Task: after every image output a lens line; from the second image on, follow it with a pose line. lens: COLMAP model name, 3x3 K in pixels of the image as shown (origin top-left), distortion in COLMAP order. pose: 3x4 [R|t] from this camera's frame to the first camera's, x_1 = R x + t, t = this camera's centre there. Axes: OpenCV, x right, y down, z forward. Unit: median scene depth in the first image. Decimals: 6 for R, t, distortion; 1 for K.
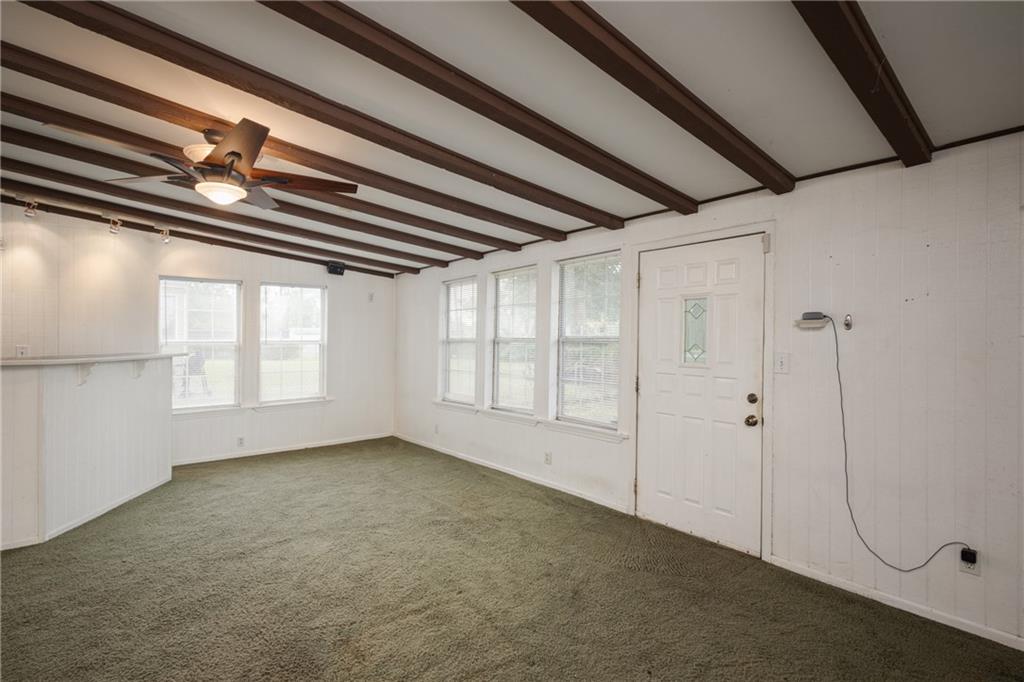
lens RADIAL K [[469.8, 0, 508.8], [0, 469.8, 338.6], [0, 0, 1]] dist [0.000908, 0.000994]
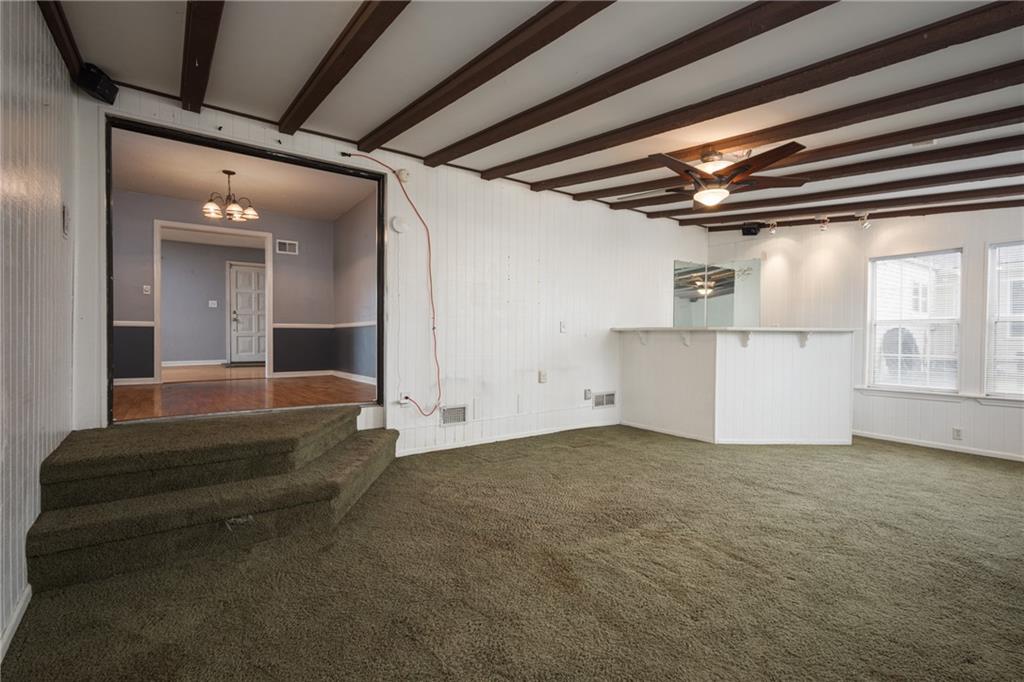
lens RADIAL K [[469.8, 0, 505.8], [0, 469.8, 334.0], [0, 0, 1]] dist [0.000908, 0.000994]
pose [[-0.096996, -0.011535, -0.995218, 0.624612], [-0.009982, 0.999894, -0.010616, 0.089580], [0.995235, 0.008904, -0.097101, 0.446348]]
